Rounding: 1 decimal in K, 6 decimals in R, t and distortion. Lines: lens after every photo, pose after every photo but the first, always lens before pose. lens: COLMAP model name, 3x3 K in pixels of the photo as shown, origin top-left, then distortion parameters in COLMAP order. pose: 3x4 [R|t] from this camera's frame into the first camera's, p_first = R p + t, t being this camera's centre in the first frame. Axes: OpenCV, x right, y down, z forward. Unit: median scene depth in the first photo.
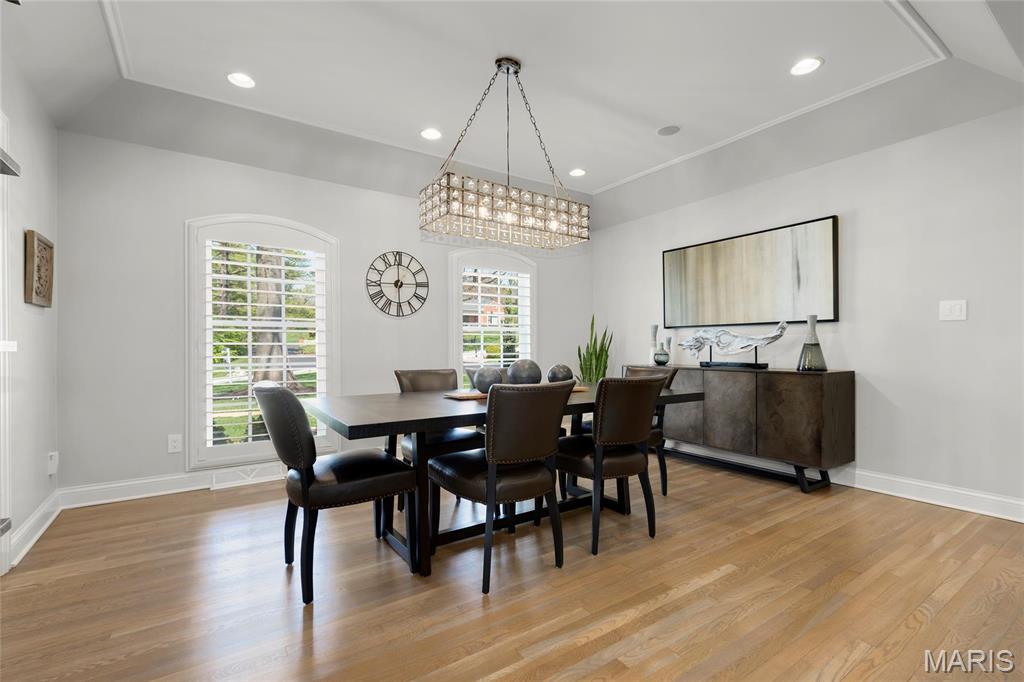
lens RADIAL K [[452.8, 0, 508.6], [0, 452.8, 344.3], [0, 0, 1]] dist [-0.000120, -0.000053]
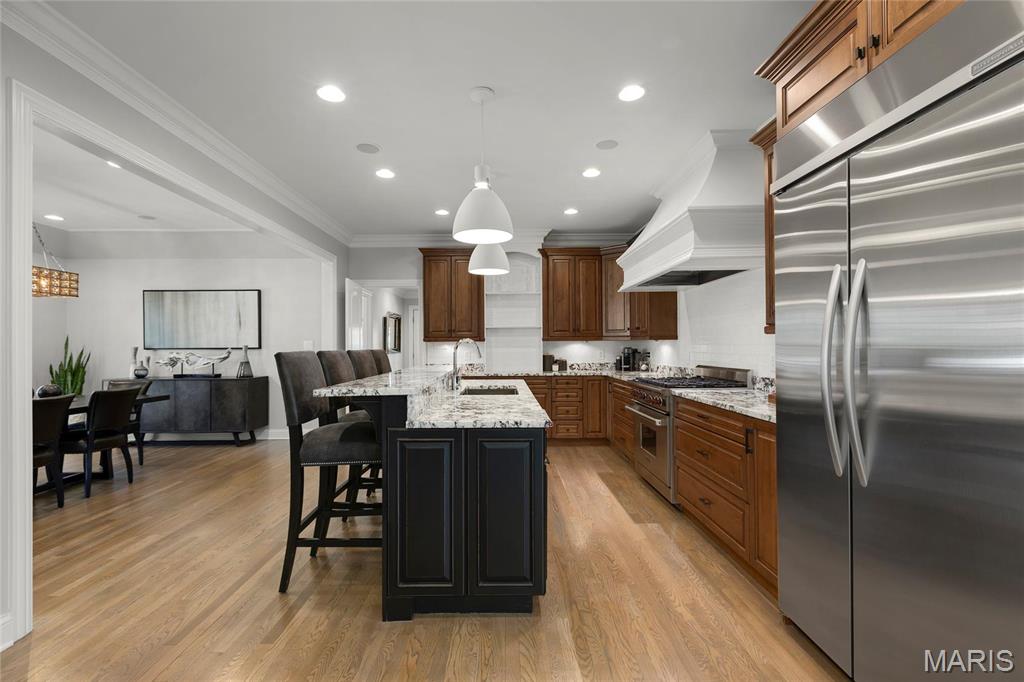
lens RADIAL K [[452.8, 0, 508.6], [0, 452.8, 344.3], [0, 0, 1]] dist [-0.000120, -0.000053]
pose [[0.543970, 0.003441, 0.839097, -0.221736], [-0.001861, 0.999994, -0.002894, -0.059417], [-0.839102, 0.000013, 0.543974, -0.729528]]
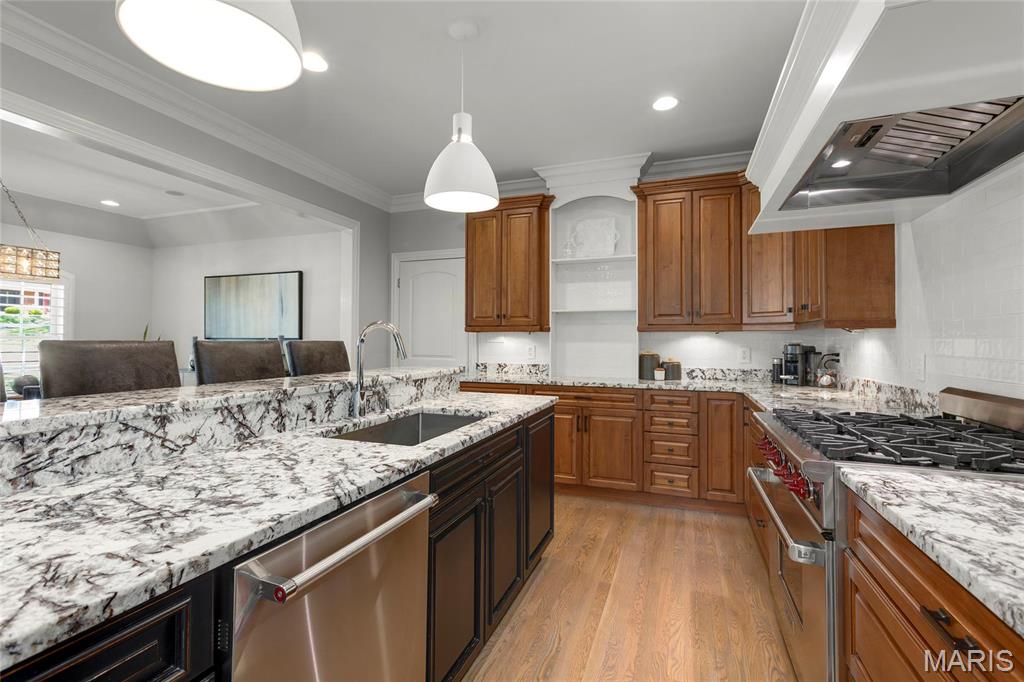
lens RADIAL K [[462.3, 0, 507.2], [0, 462.3, 337.0], [0, 0, 1]] dist [-0.000628, -0.000090]
pose [[0.816830, 0.013380, 0.576723, 0.357059], [-0.012711, 0.999906, -0.005196, -0.055339], [-0.576738, -0.003086, 0.816923, -0.634830]]
